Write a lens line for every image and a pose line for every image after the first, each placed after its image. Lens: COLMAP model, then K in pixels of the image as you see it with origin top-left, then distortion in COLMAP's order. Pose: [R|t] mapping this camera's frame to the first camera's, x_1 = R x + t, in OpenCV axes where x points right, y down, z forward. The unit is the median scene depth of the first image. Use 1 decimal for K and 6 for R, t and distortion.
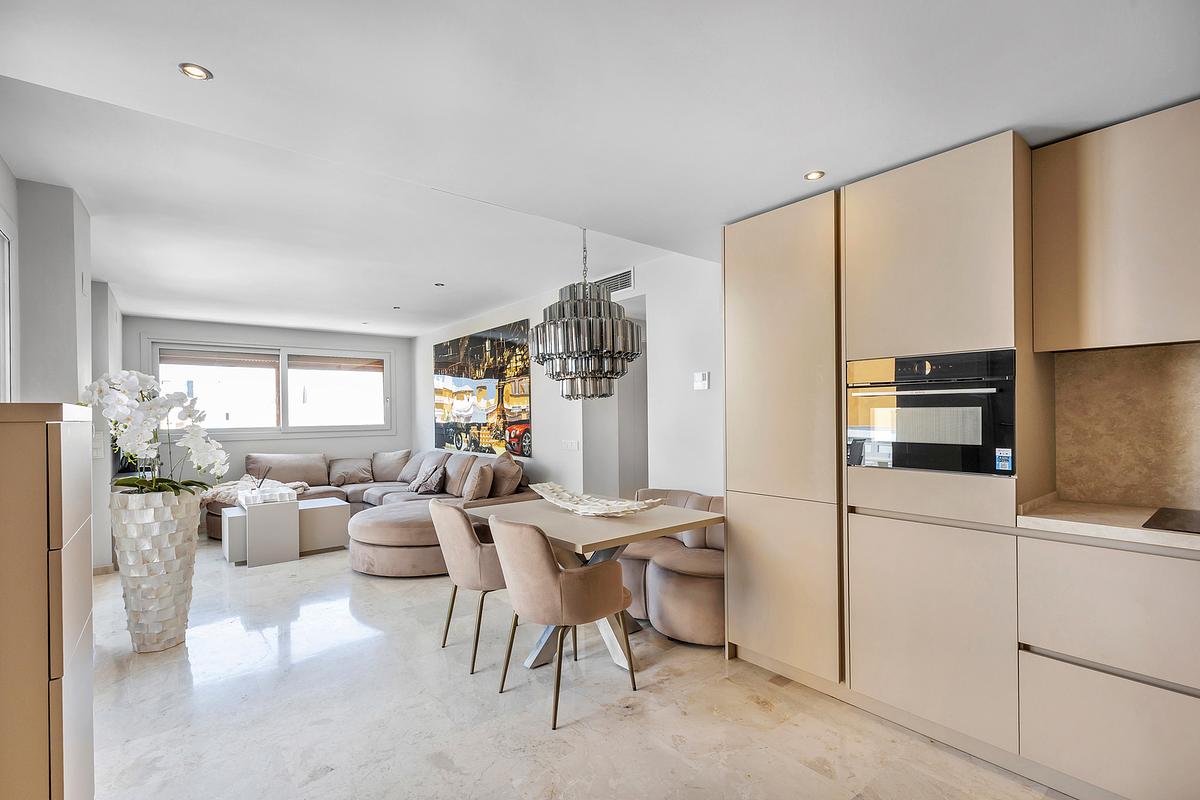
lens RADIAL K [[538.8, 0, 599.1], [0, 538.8, 411.3], [0, 0, 1]] dist [0.005316, 0.000247]
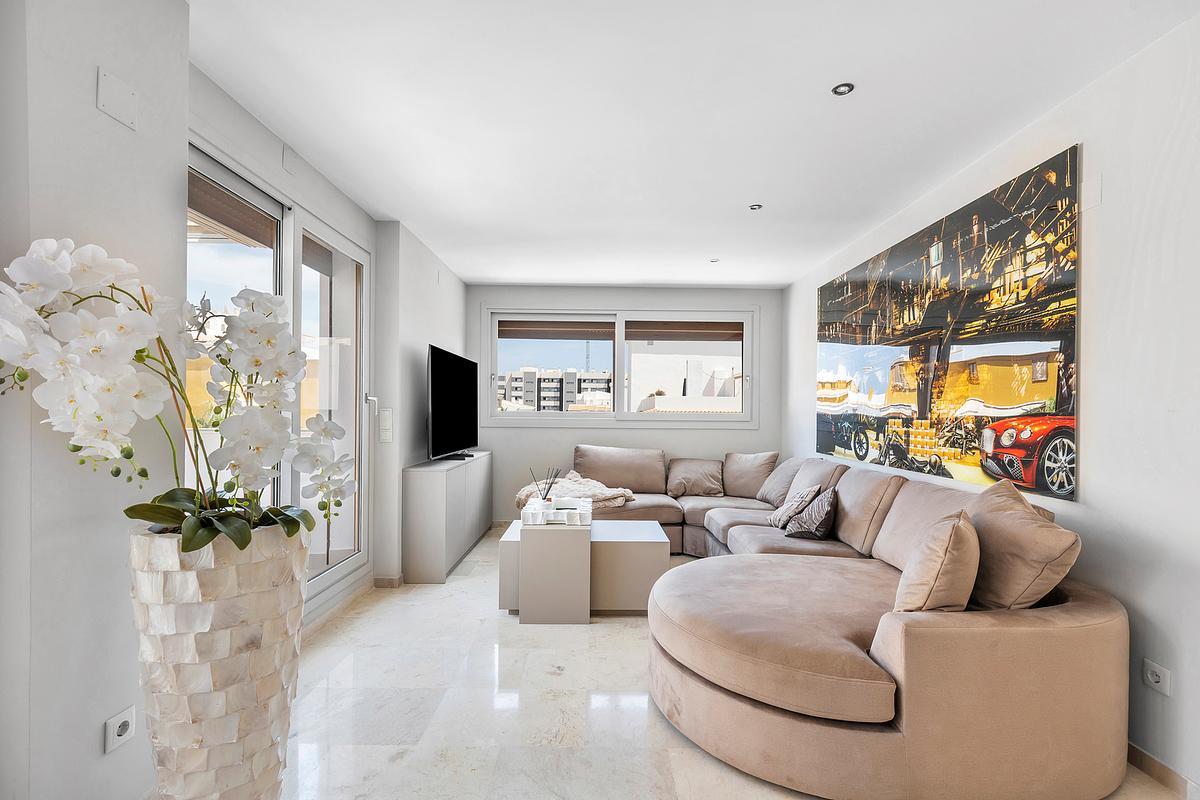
lens RADIAL K [[538.8, 0, 599.1], [0, 538.8, 411.3], [0, 0, 1]] dist [0.005316, 0.000247]
pose [[0.783253, 0.021943, -0.621315, -0.137438], [-0.016913, 0.999759, 0.013988, 0.018610], [0.621473, -0.000447, 0.783436, 0.425068]]
